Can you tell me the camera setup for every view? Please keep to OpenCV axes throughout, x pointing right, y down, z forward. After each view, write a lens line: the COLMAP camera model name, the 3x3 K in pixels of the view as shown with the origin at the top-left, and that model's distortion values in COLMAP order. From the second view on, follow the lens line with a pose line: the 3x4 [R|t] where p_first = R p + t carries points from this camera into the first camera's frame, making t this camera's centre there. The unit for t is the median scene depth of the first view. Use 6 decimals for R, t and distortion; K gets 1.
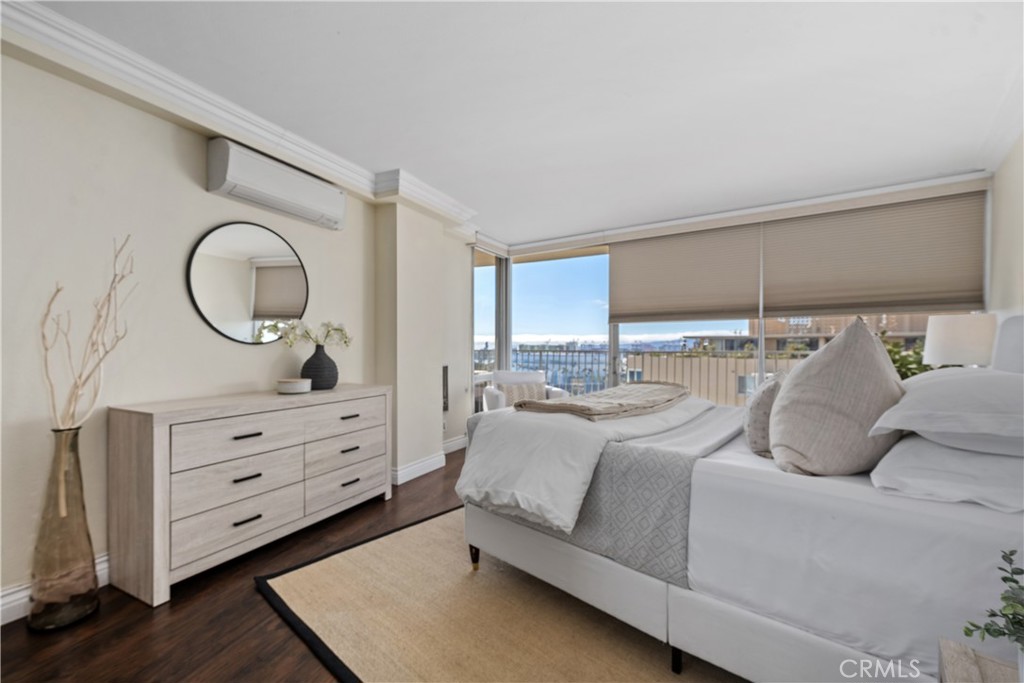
lens RADIAL K [[438.5, 0, 515.6], [0, 438.5, 344.5], [0, 0, 1]] dist [-0.002032, -0.000853]
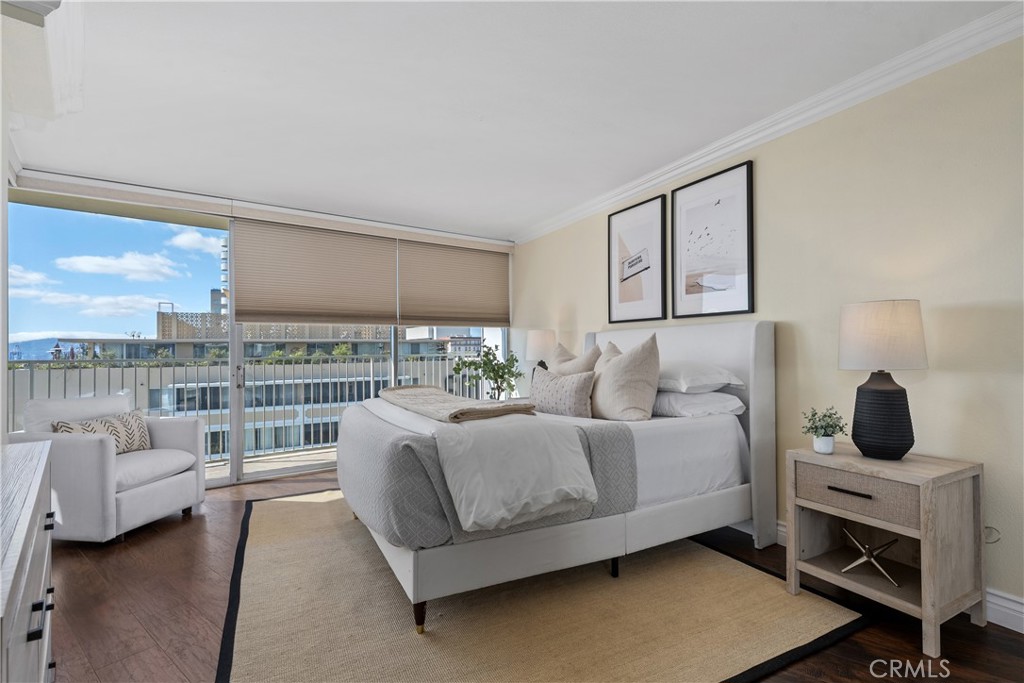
lens RADIAL K [[487.6, 0, 514.8], [0, 487.6, 345.7], [0, 0, 1]] dist [-0.002402, -0.000270]
pose [[0.325053, 0.004328, 0.945686, -0.436582], [0.004968, 0.999968, -0.006285, 0.000720], [-0.945683, 0.006741, 0.325021, 0.275576]]
